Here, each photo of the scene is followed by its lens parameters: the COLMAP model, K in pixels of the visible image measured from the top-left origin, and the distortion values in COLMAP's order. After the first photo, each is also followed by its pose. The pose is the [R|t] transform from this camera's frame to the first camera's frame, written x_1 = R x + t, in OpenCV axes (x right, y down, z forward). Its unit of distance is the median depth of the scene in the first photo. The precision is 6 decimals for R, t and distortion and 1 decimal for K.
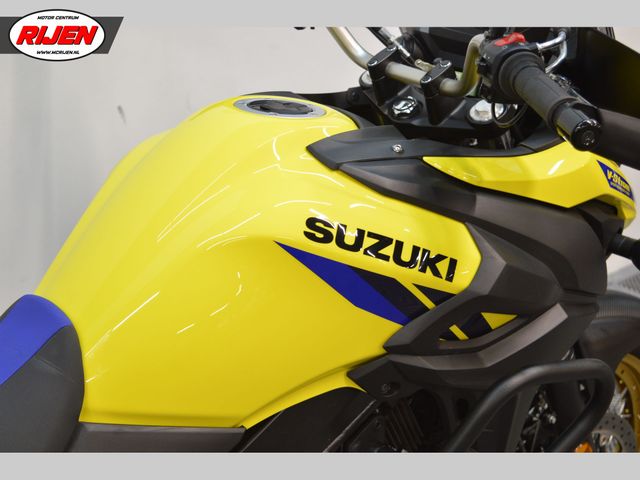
lens RADIAL K [[1173.4, 0, 318.9], [0, 1173.4, 240.7], [0, 0, 1]] dist [0.003099, 0.000000]
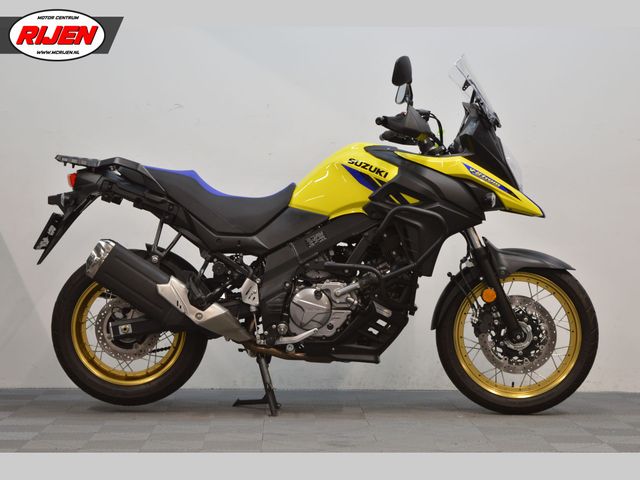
lens RADIAL K [[1483.3, 0, 320.2], [0, 1483.3, 245.9], [0, 0, 1]] dist [0.061054, 0.000000]
pose [[0.751795, -0.018733, -0.659131, 2.944869], [-0.245867, 0.919546, -0.306567, 1.661746], [0.611844, 0.392535, 0.686704, -2.147037]]
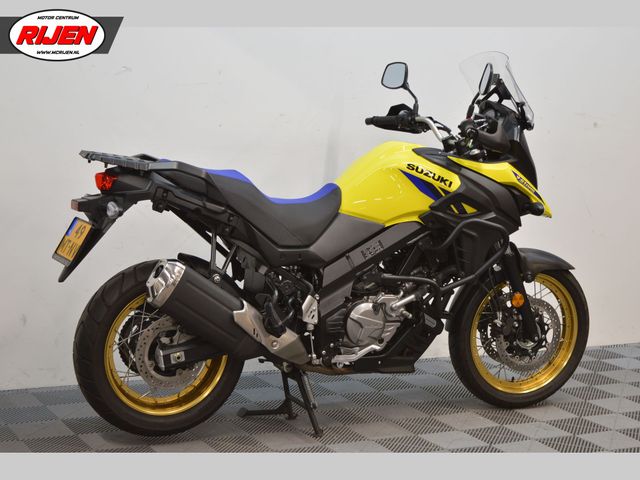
lens RADIAL K [[1258.9, 0, 322.8], [0, 1258.9, 239.6], [0, 0, 1]] dist [0.091332, 0.000000]
pose [[0.970247, 0.056133, -0.235521, 0.624548], [-0.118671, 0.958150, -0.260509, 1.174544], [0.211041, 0.280708, 0.936304, -2.455424]]
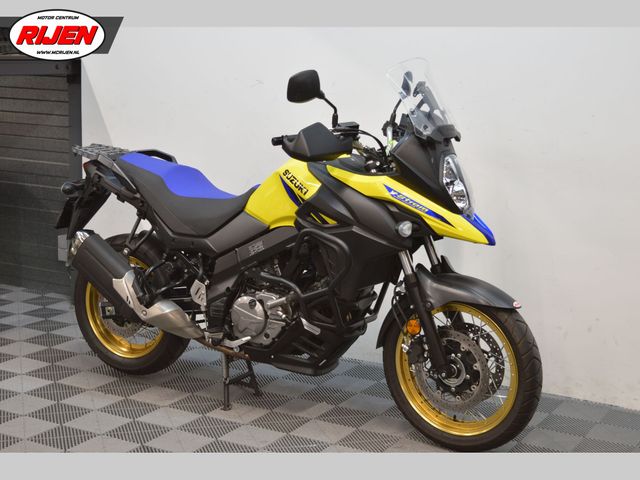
lens RADIAL K [[1128.8, 0, 314.0], [0, 1128.8, 235.1], [0, 0, 1]] dist [-0.068696, 0.000000]
pose [[0.305397, 0.139206, -0.941995, 3.224682], [-0.387998, 0.921601, 0.010402, 0.095464], [0.869592, 0.362316, 0.335466, -0.032234]]
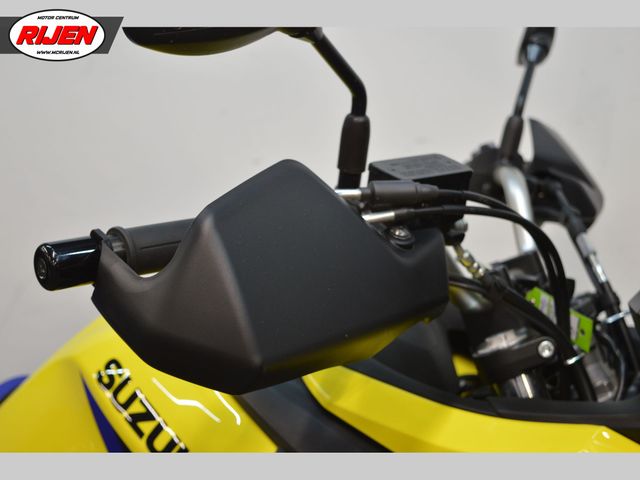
lens RADIAL K [[1258.9, 0, 317.5], [0, 1258.9, 239.9], [0, 0, 1]] dist [0.091332, 0.000000]
pose [[0.444349, 0.131122, -0.886206, 0.805136], [-0.378366, 0.924139, -0.052980, -0.100182], [0.812030, 0.358852, 0.460252, 0.646018]]
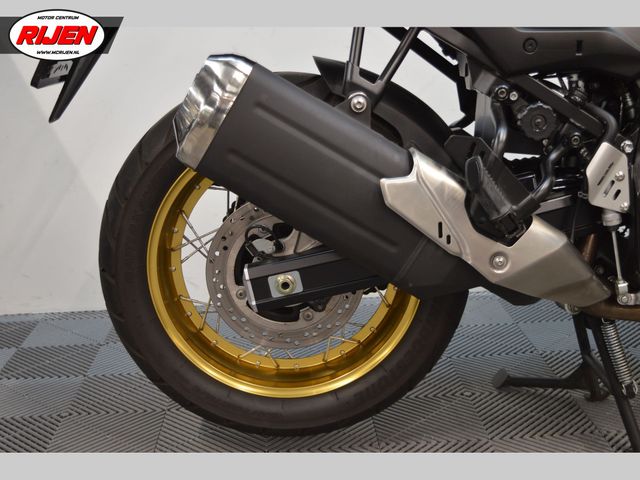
lens RADIAL K [[898.6, 0, 323.6], [0, 898.6, 237.4], [0, 0, 1]] dist [-0.017965, 0.000000]
pose [[0.768978, 0.095370, -0.632122, 0.179865], [-0.197500, 0.975879, -0.093026, 0.676047], [0.608002, 0.196379, 0.769265, -0.082978]]
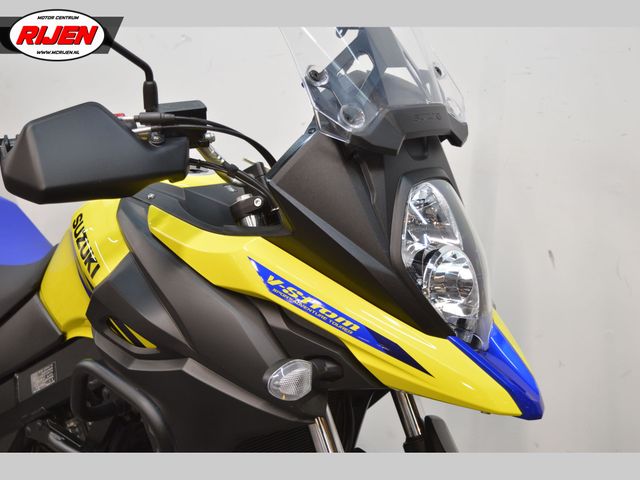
lens RADIAL K [[1128.8, 0, 325.1], [0, 1128.8, 245.1], [0, 0, 1]] dist [-0.068696, 0.000000]
pose [[0.147012, 0.154944, -0.976924, 1.504812], [-0.386077, 0.918303, 0.087548, -0.233174], [0.910677, 0.364297, 0.194822, 0.975843]]
